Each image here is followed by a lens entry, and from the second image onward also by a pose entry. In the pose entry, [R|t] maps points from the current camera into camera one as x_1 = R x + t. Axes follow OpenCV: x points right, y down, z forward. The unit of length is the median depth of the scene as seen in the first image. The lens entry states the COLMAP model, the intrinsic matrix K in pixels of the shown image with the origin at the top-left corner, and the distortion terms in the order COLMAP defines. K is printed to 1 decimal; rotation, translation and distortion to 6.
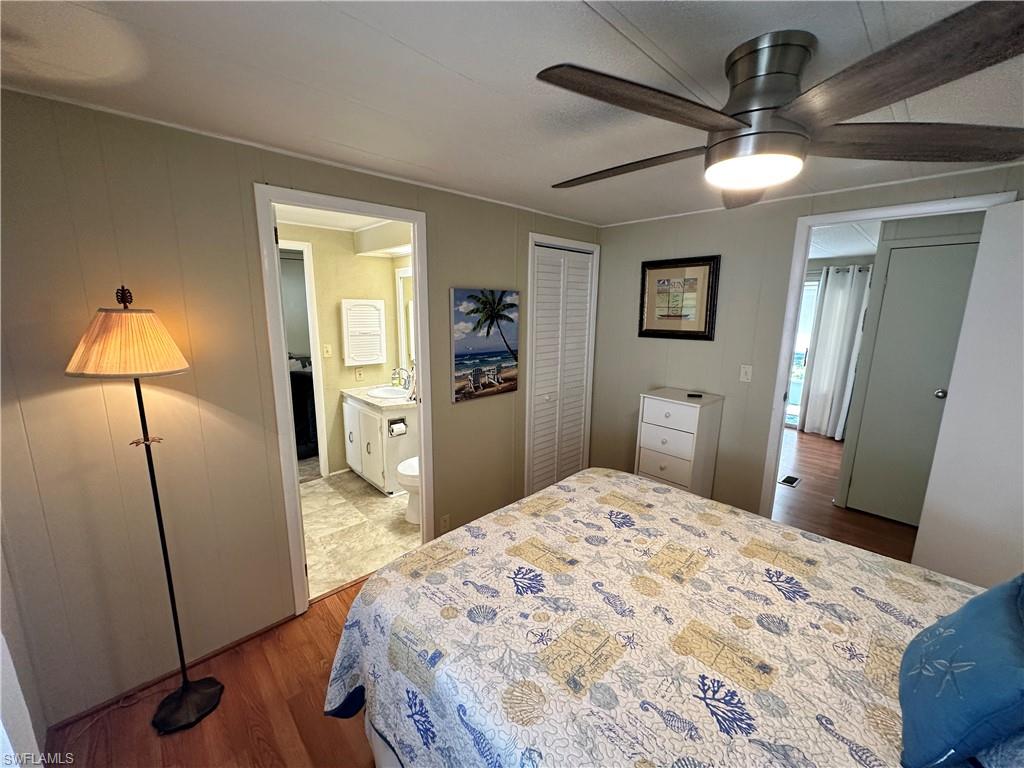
lens RADIAL K [[409.8, 0, 512.4], [0, 409.8, 378.3], [0, 0, 1]] dist [-0.001179, 0.000501]
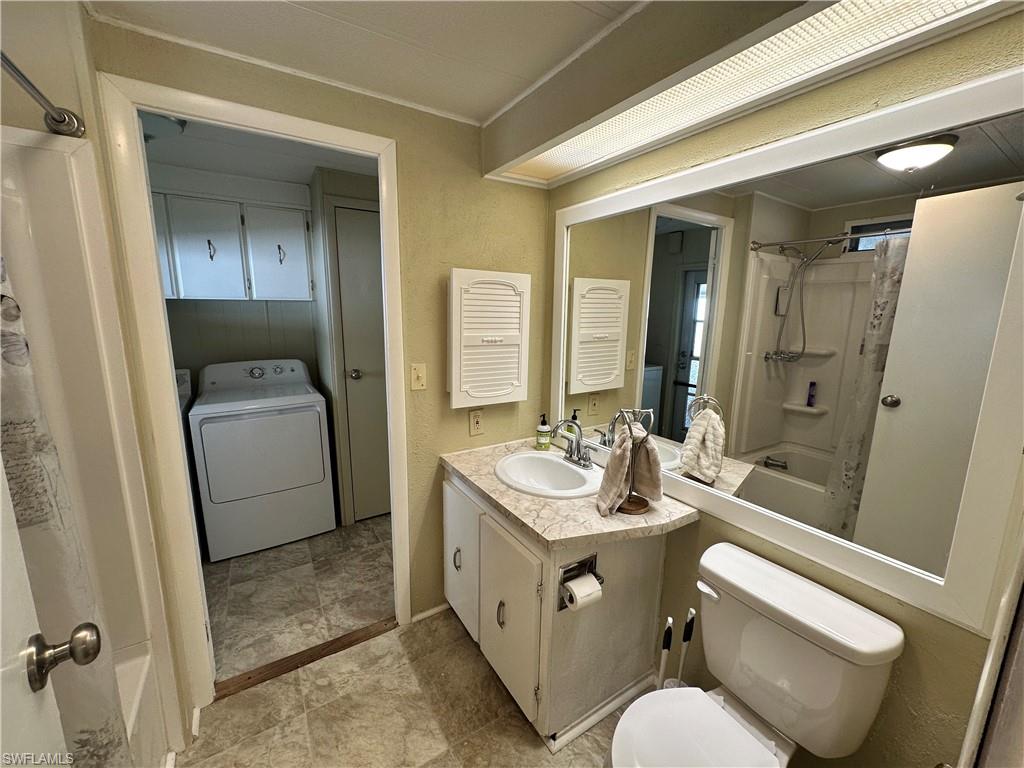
lens RADIAL K [[409.8, 0, 512.0], [0, 409.8, 385.9], [0, 0, 1]] dist [-0.001179, 0.000501]
pose [[0.981435, 0.043494, -0.186798, -0.368415], [-0.042615, 0.999054, 0.008720, -0.095016], [0.187001, -0.000598, 0.982360, 0.797204]]
